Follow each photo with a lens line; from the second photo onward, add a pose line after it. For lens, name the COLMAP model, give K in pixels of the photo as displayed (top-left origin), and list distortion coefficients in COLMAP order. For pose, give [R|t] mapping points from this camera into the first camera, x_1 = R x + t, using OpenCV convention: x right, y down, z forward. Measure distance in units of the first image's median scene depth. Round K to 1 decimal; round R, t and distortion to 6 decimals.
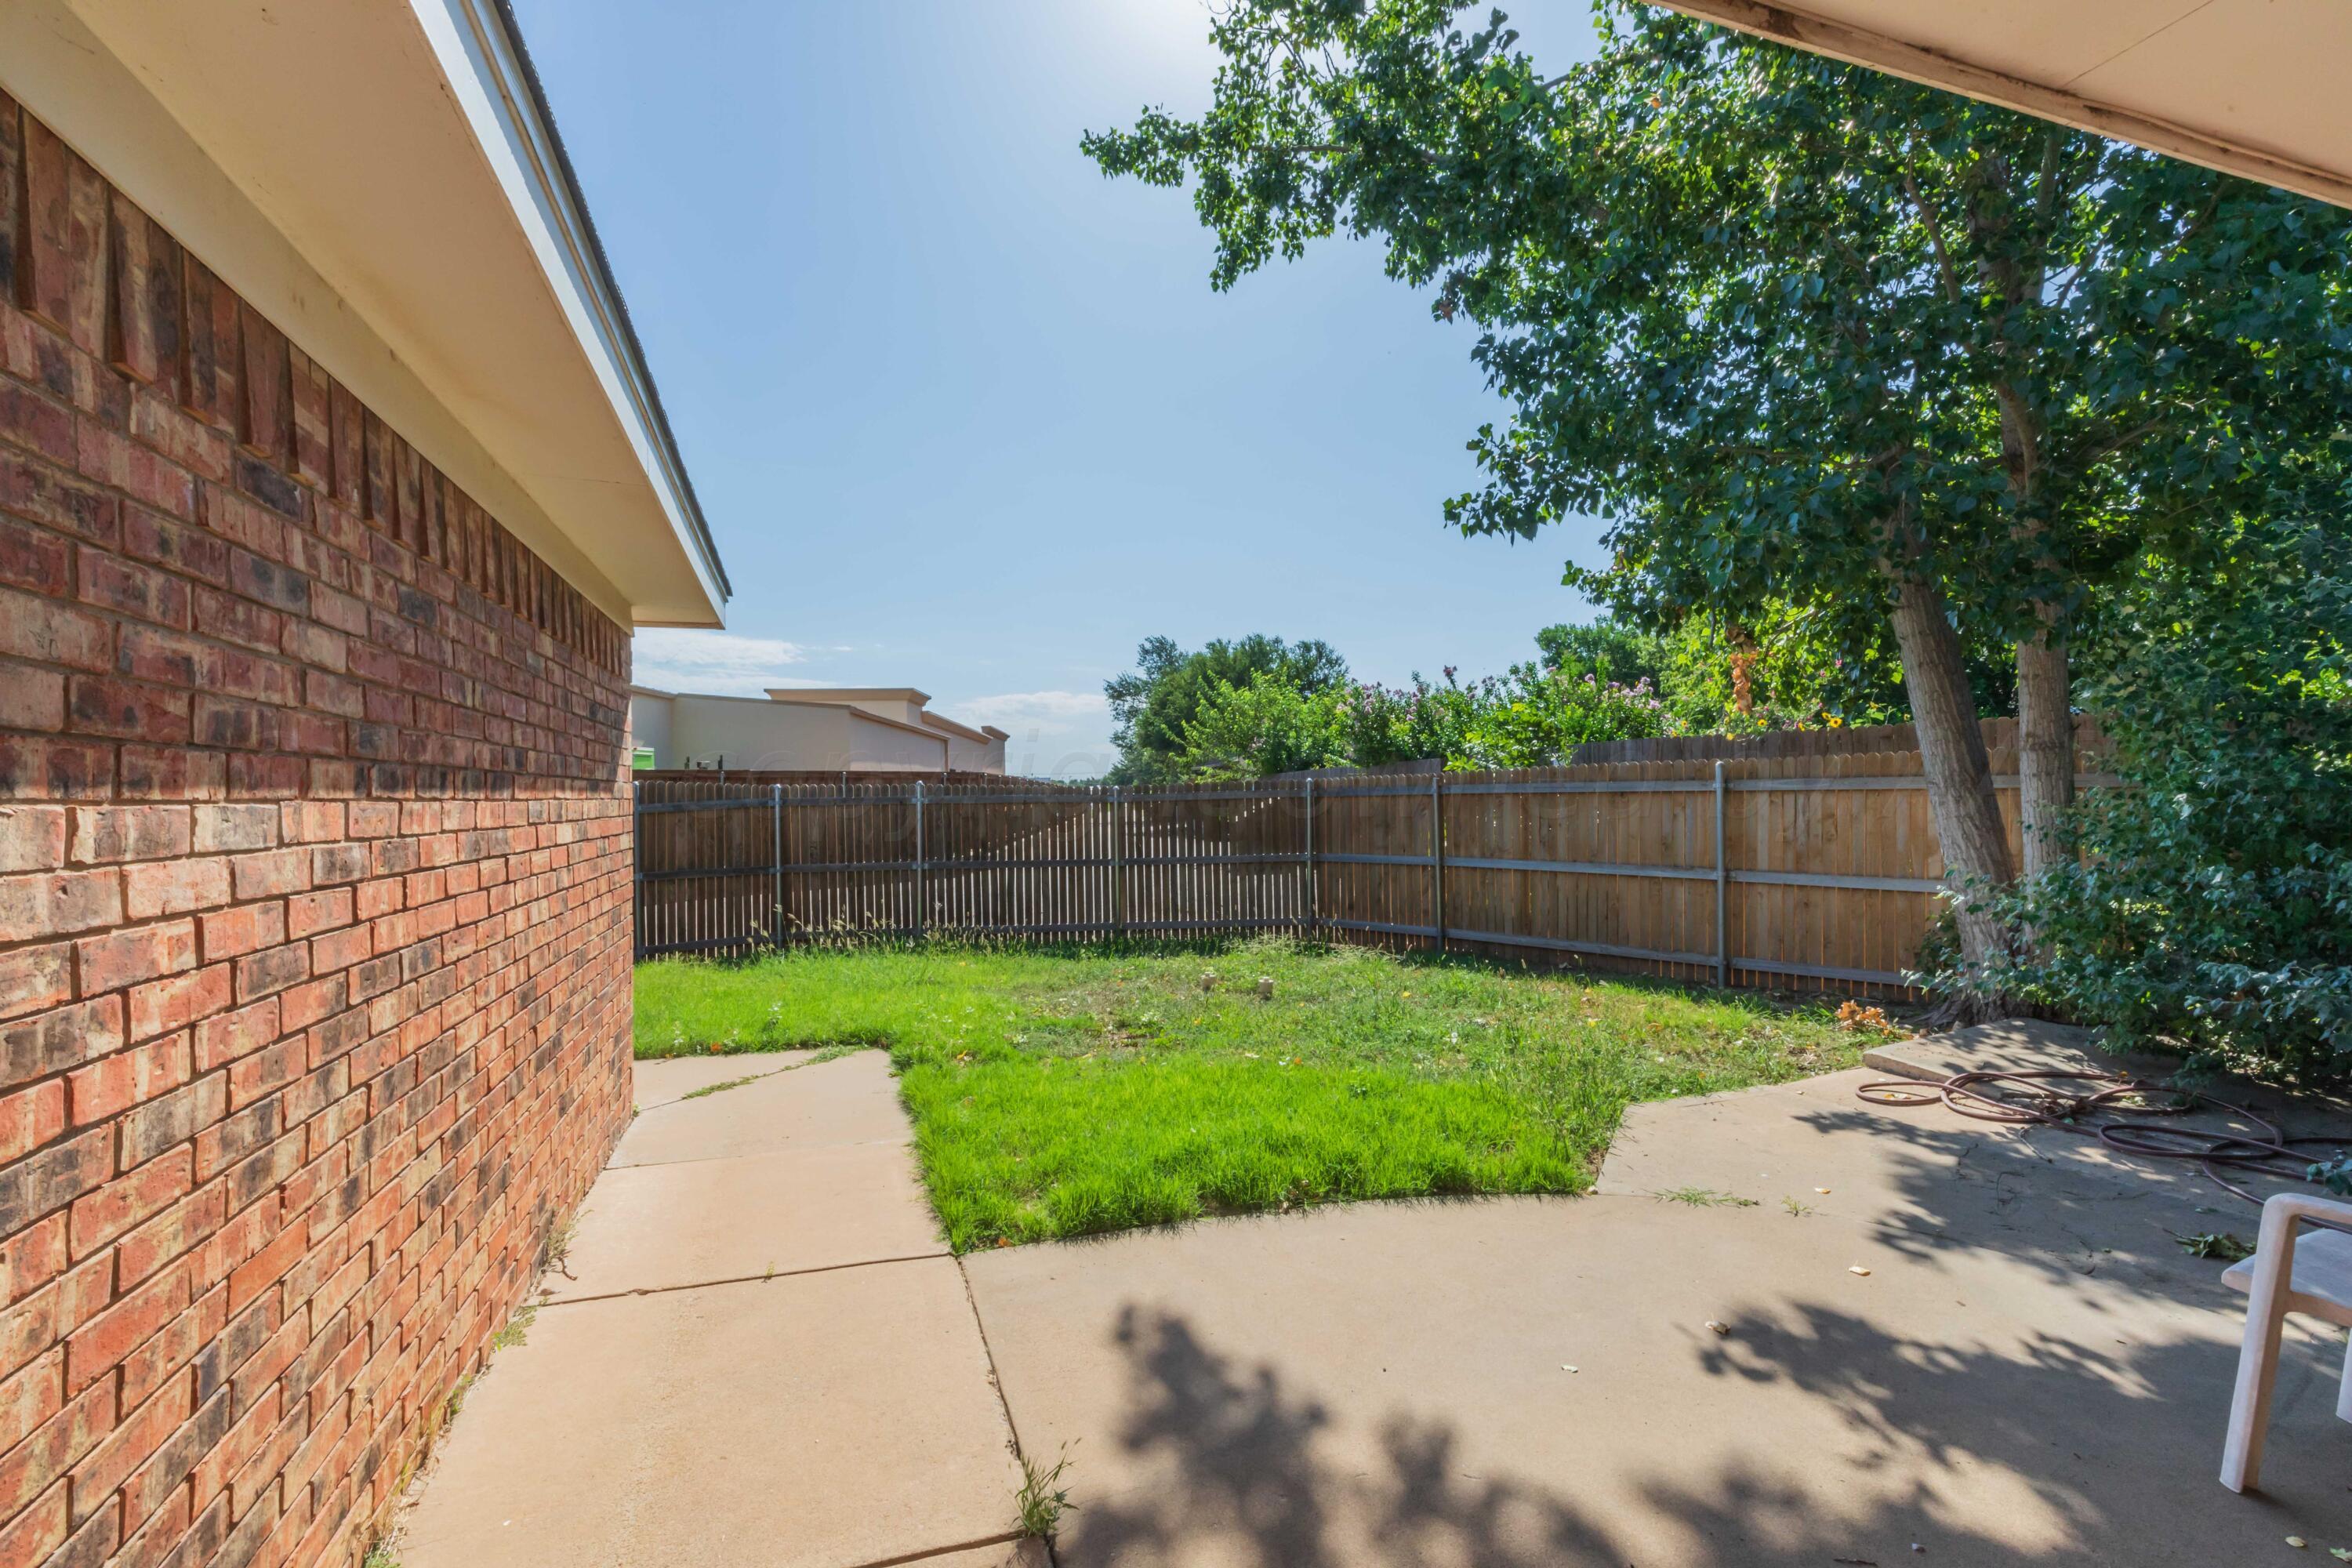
lens RADIAL K [[1078.7, 0, 1198.5], [0, 1078.7, 790.7], [0, 0, 1]] dist [0.004586, -0.001023]
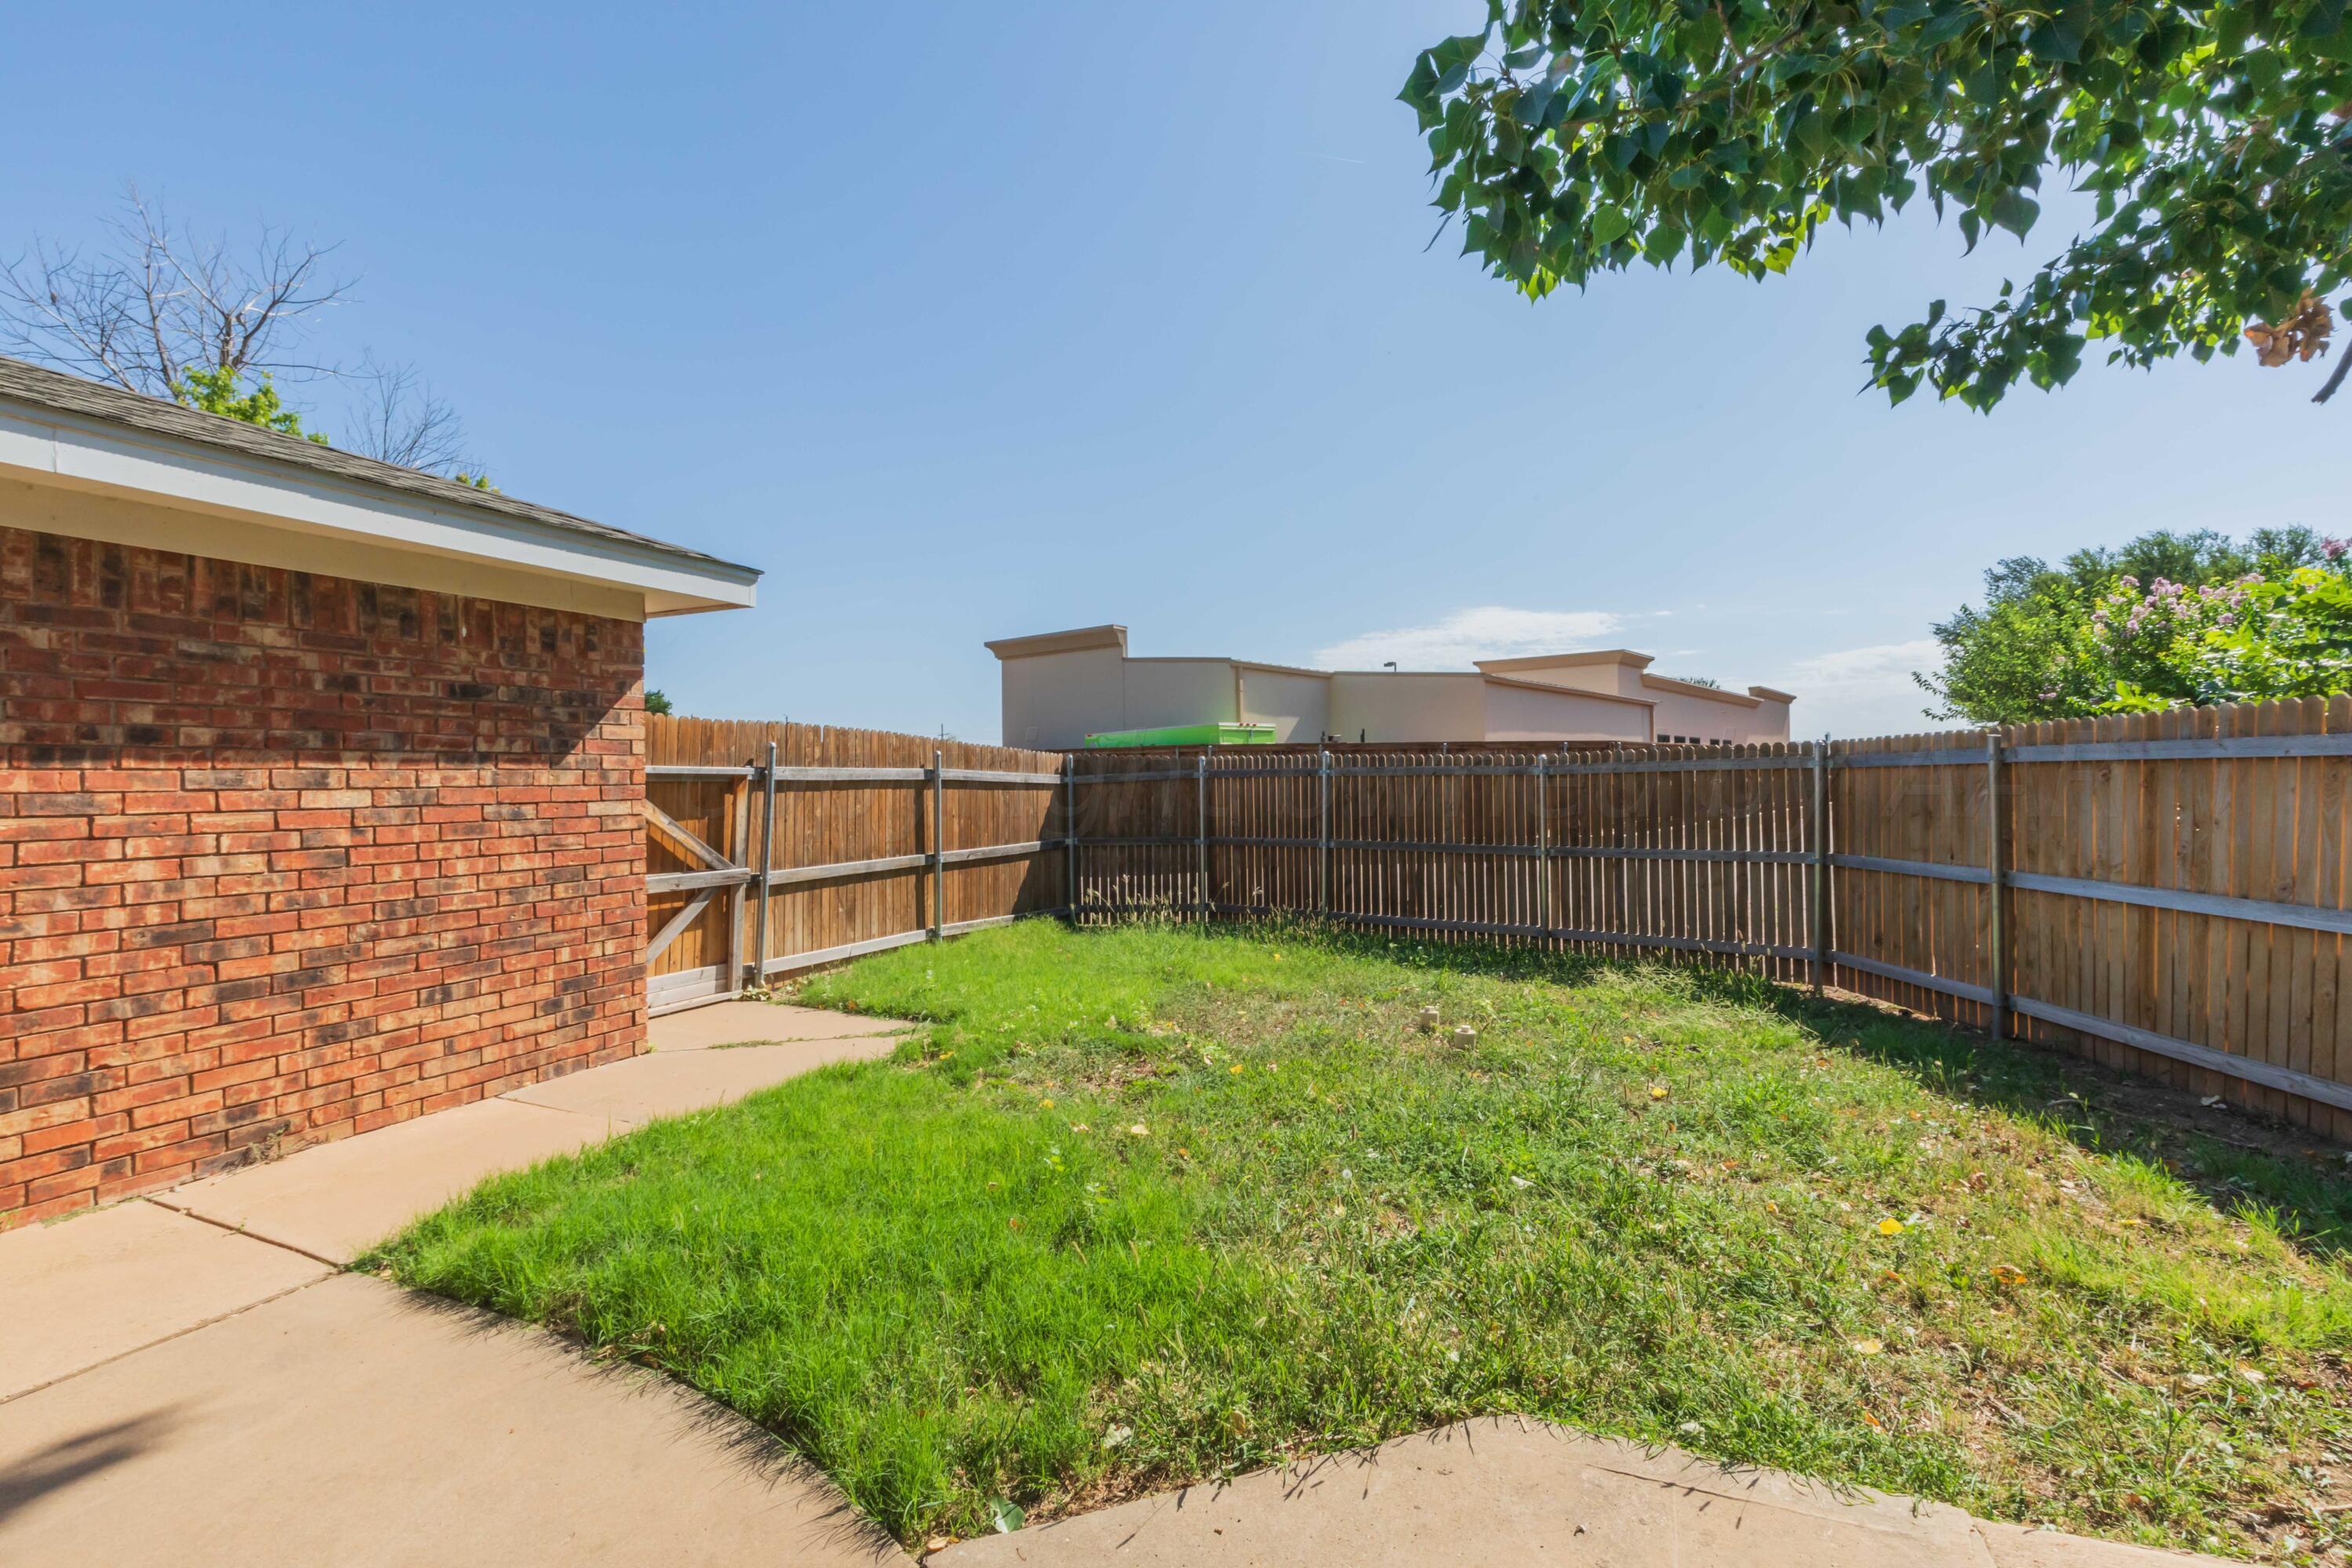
lens RADIAL K [[1078.7, 0, 1176.8], [0, 1078.7, 775.2], [0, 0, 1]] dist [0.004586, -0.001023]
pose [[0.725730, 0.003118, -0.687973, 0.276358], [0.004205, 0.999951, 0.008968, 0.002498], [0.687967, -0.009401, 0.725681, 0.249993]]
